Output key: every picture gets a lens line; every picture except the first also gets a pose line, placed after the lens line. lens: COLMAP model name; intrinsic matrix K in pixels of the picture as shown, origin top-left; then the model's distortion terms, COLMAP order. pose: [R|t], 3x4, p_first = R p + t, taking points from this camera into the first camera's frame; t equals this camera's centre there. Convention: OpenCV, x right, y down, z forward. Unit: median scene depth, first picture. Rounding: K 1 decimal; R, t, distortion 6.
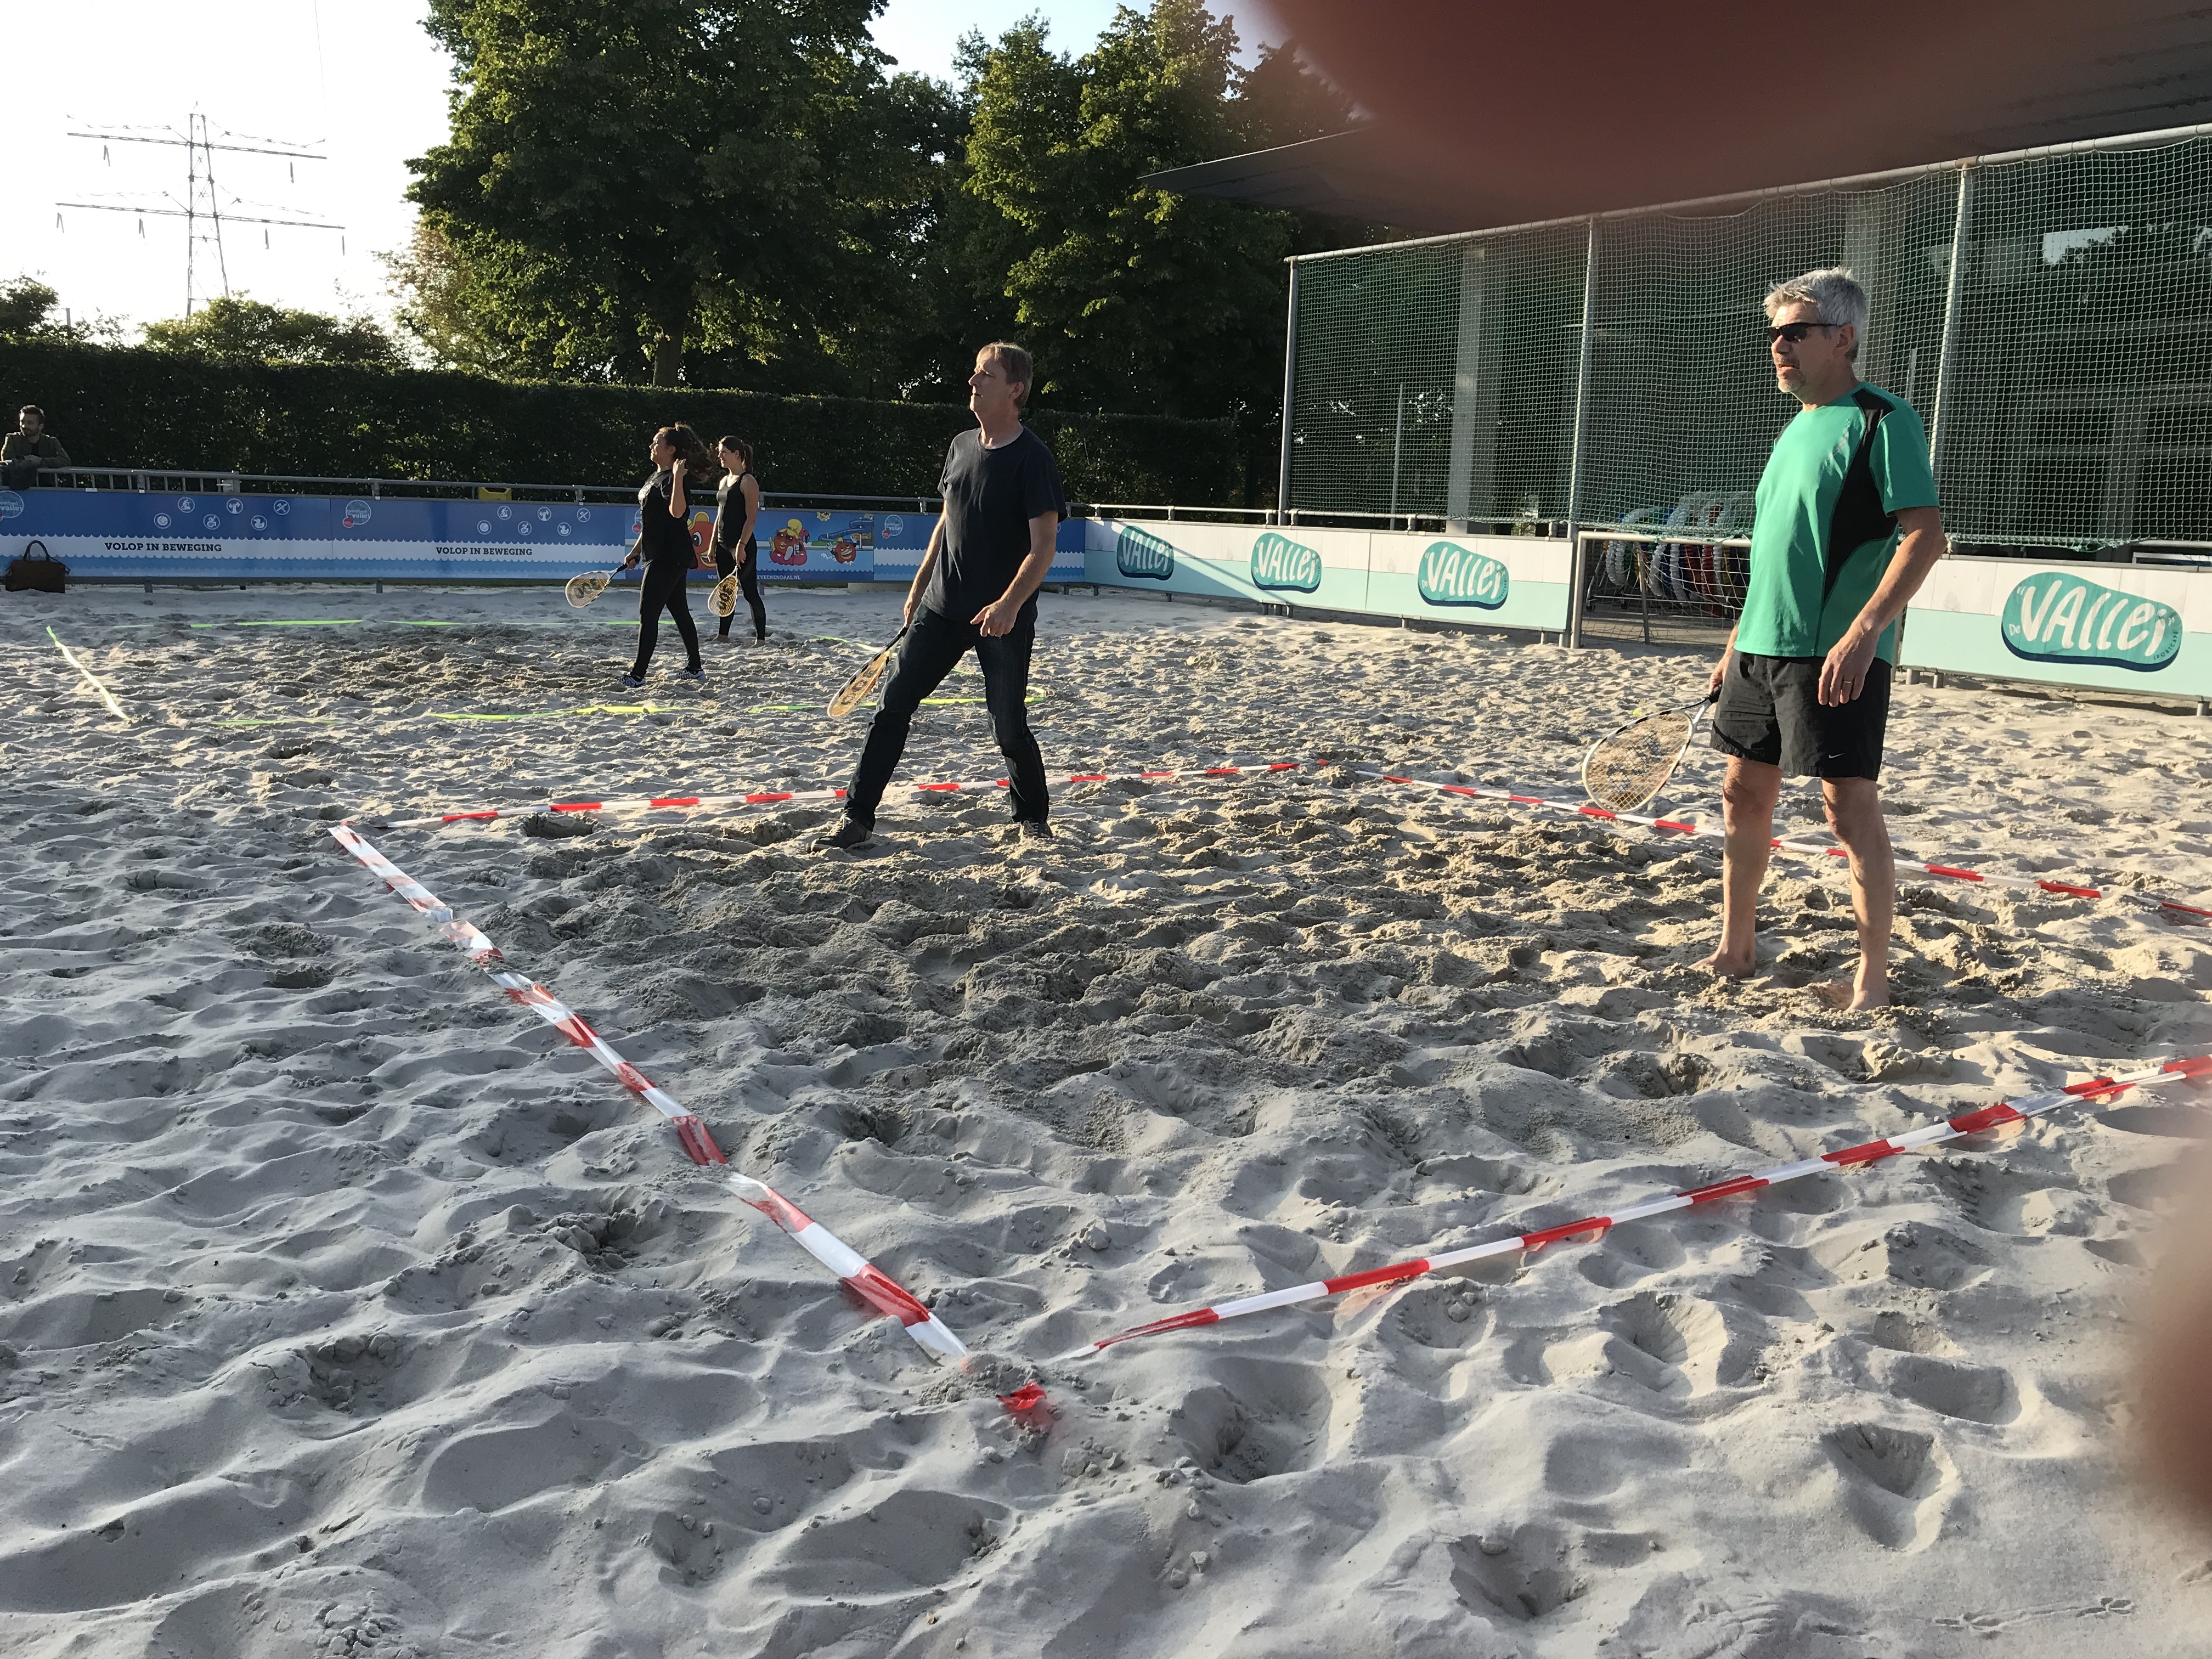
lens RADIAL K [[1810.4, 0, 1107.5], [0, 1810.4, 809.6], [0, 0, 1]] dist [0.017676, 0.005262]
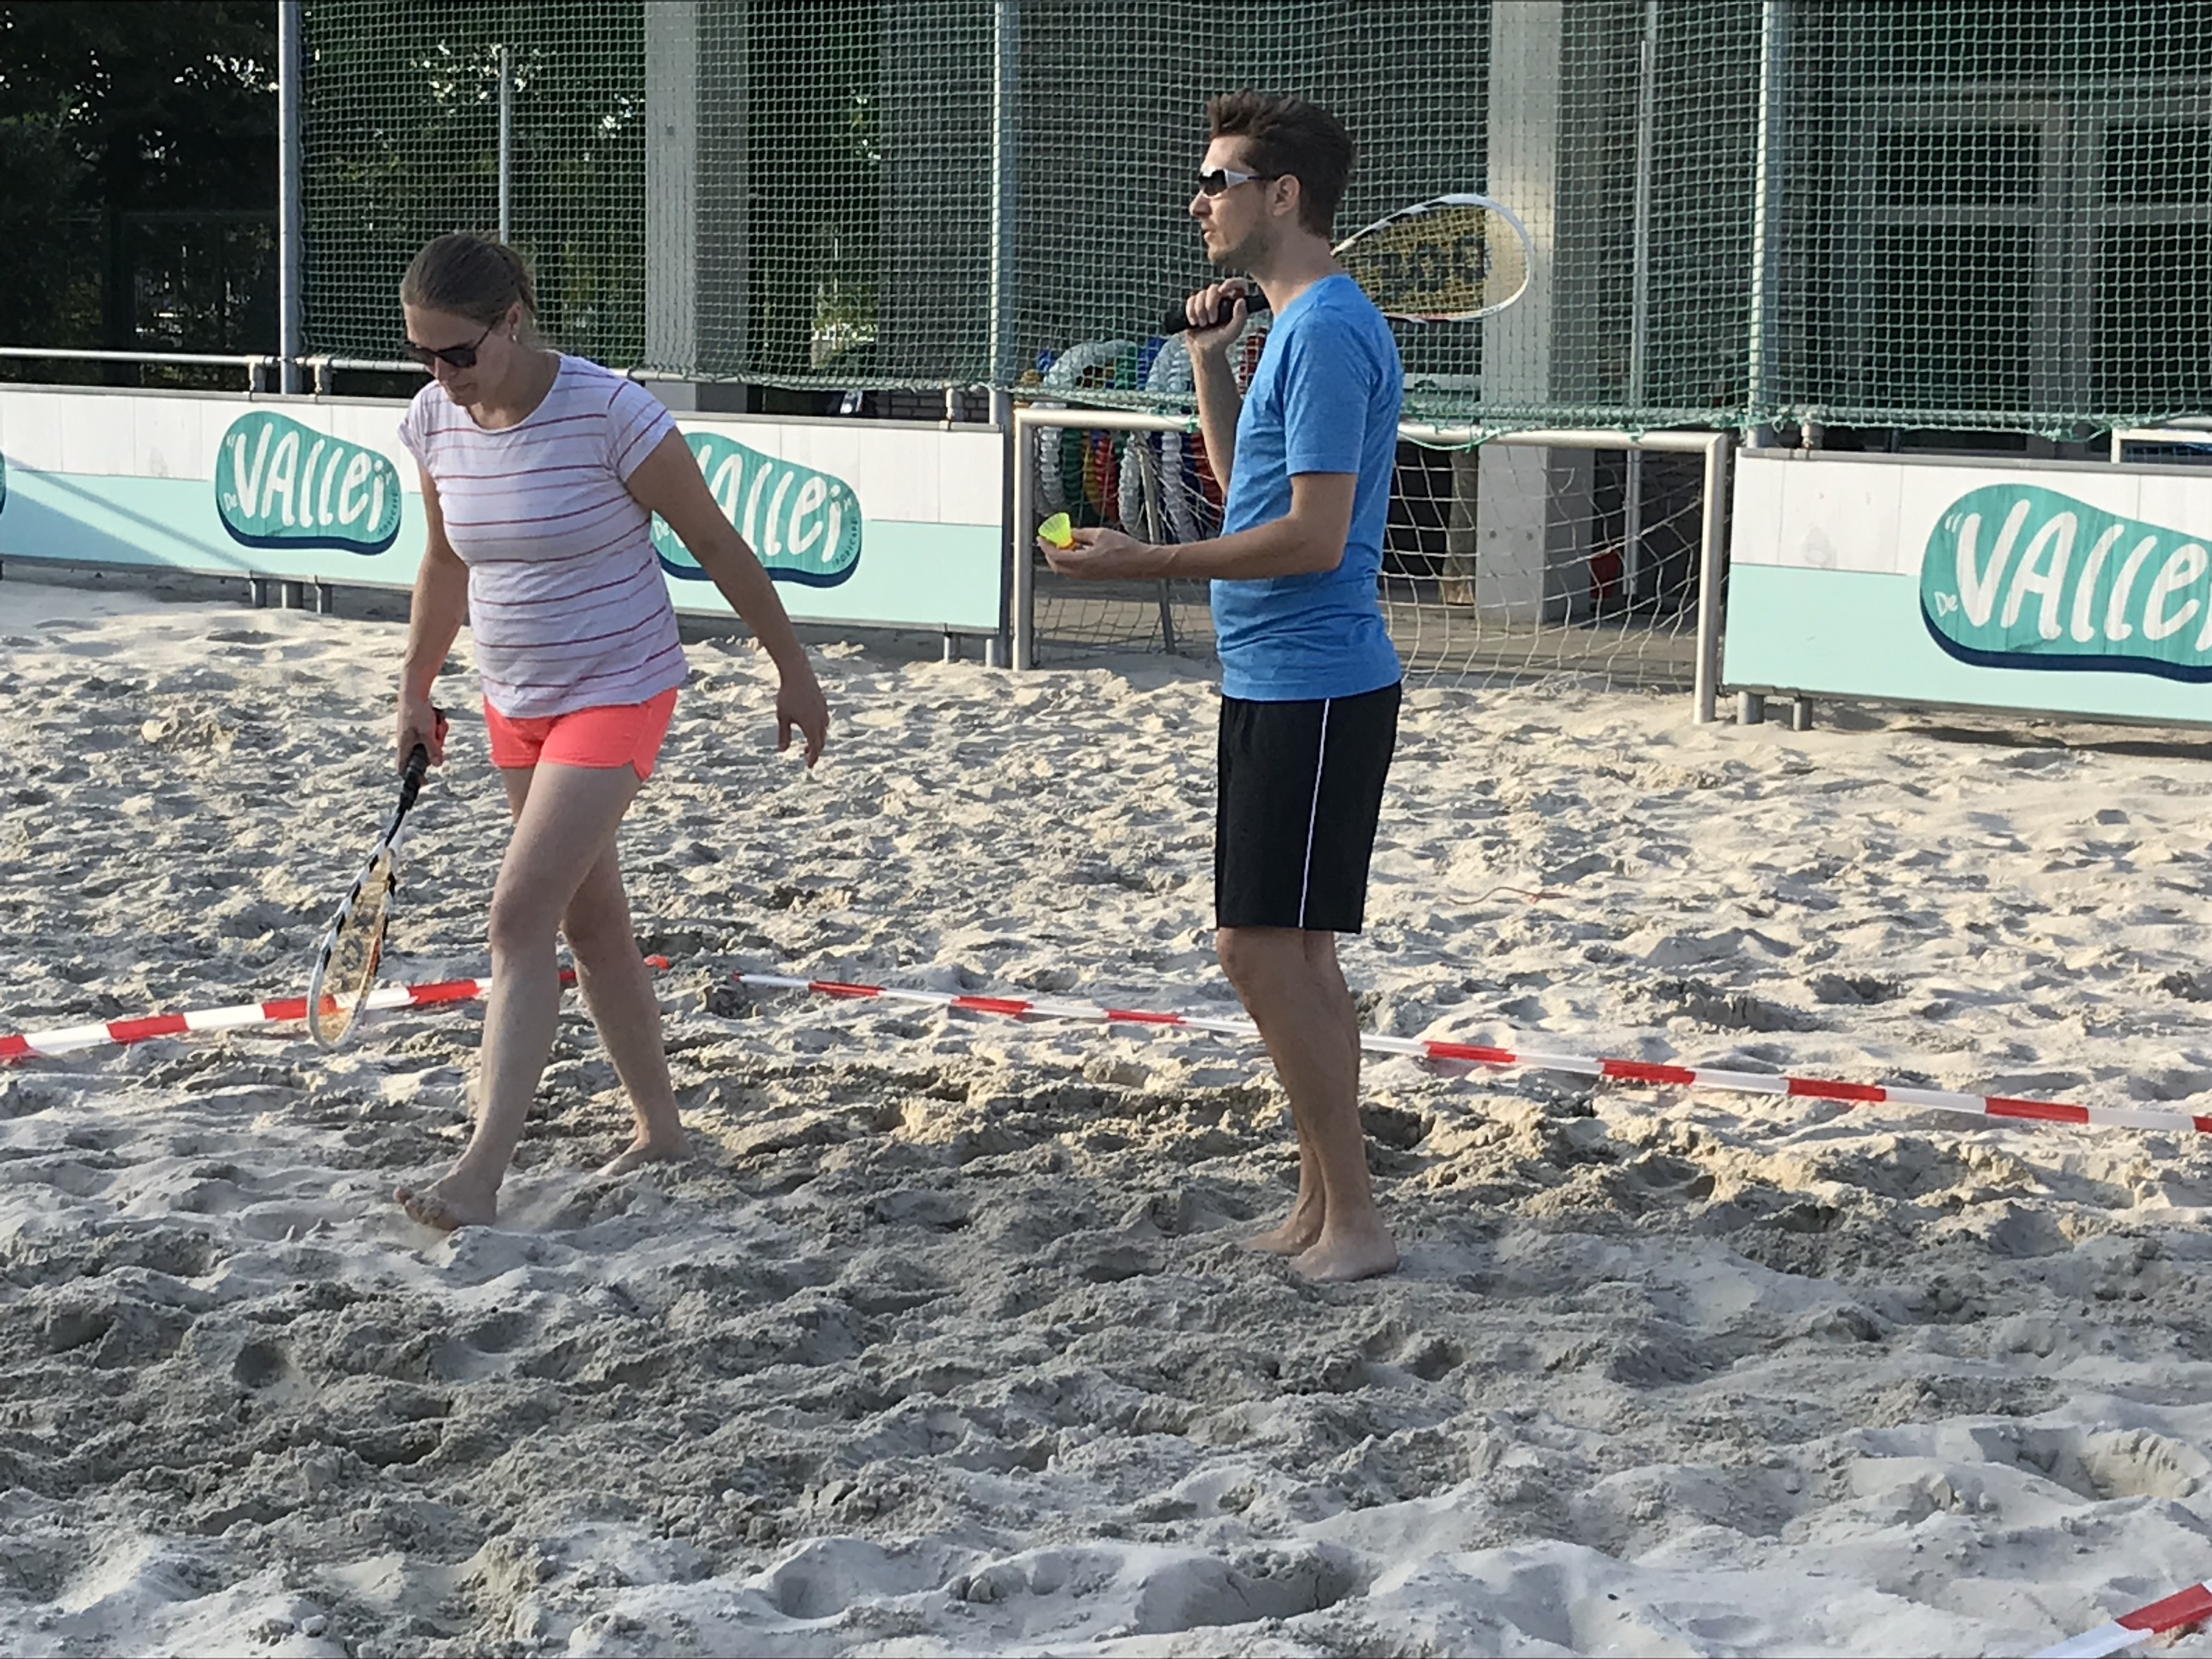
lens RADIAL K [[4545.7, 0, 1111.3], [0, 4545.7, 766.6], [0, 0, 1]] dist [0.276840, -1.574173]
pose [[0.948136, -0.043517, 0.314872, -0.089175], [0.063987, 0.996436, -0.054962, -0.003543], [-0.311358, 0.072259, 0.947542, -0.071304]]
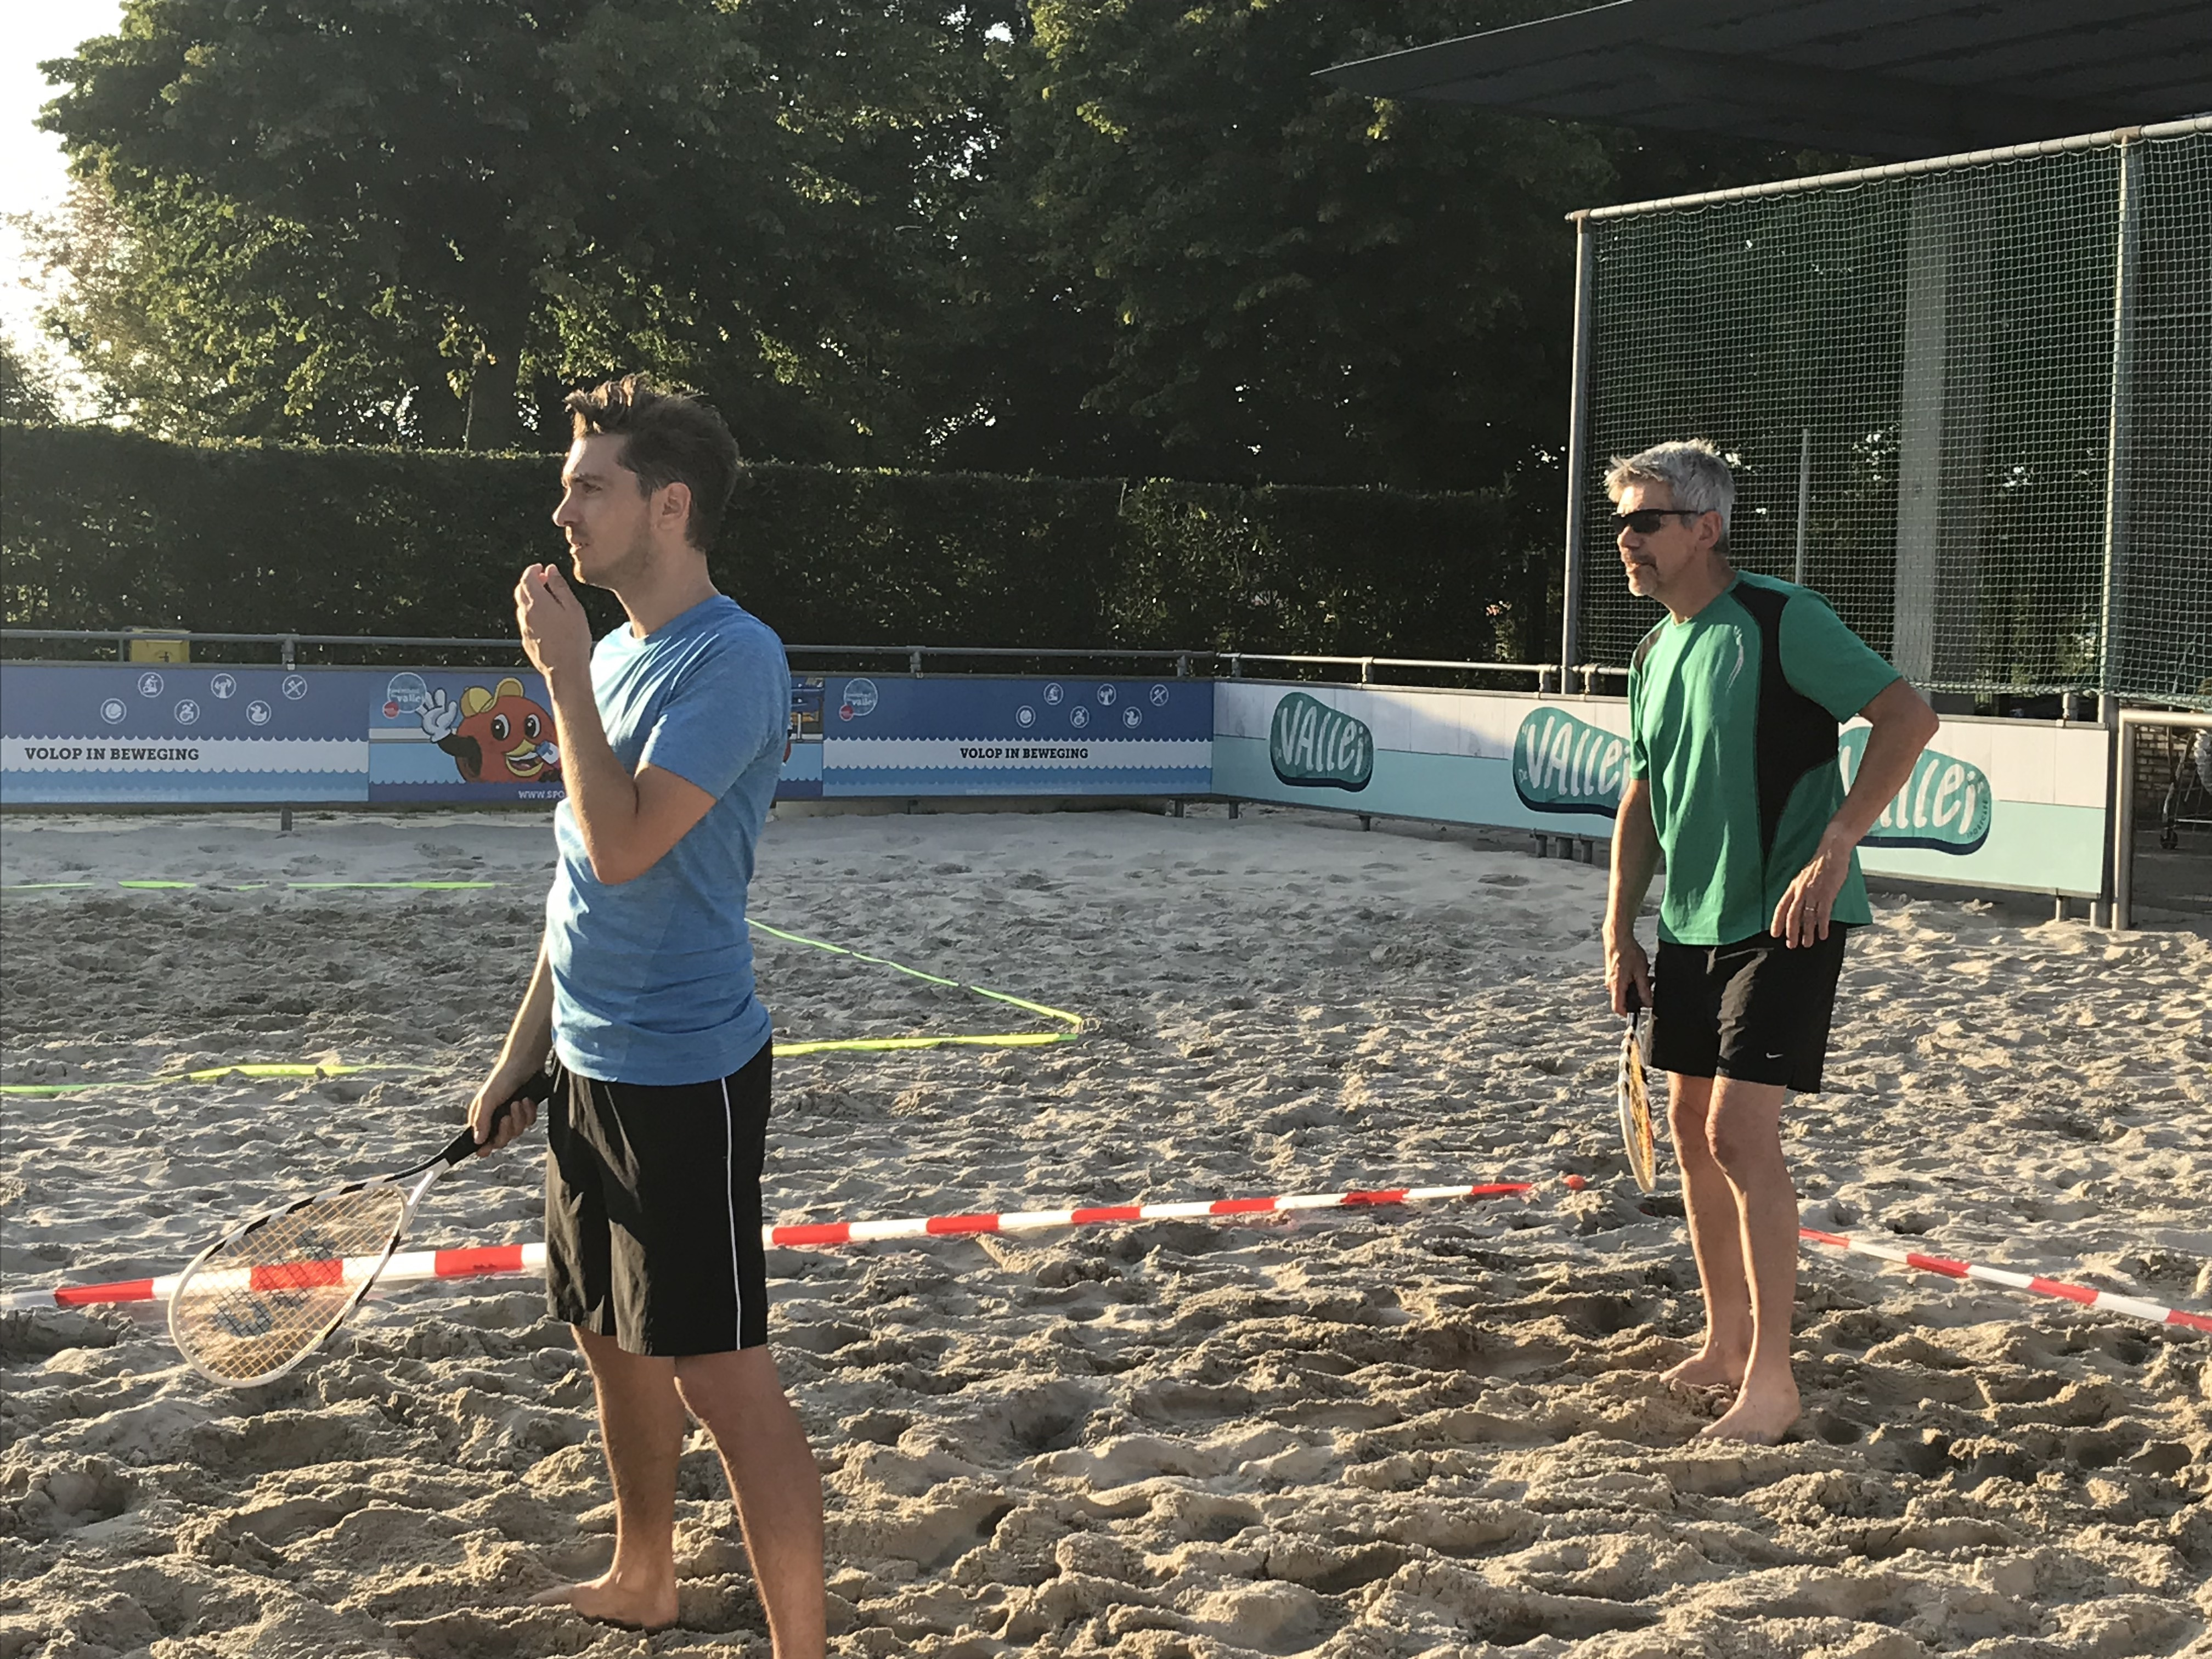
lens RADIAL K [[3296.1, 0, 1109.9], [0, 3296.1, 820.7], [0, 0, 1]] dist [0.232701, -1.058959]
pose [[0.998001, -0.004115, -0.063069, 0.032593], [-0.002787, 0.994043, -0.108957, -0.017317], [0.063141, 0.108915, 0.992044, 0.022182]]
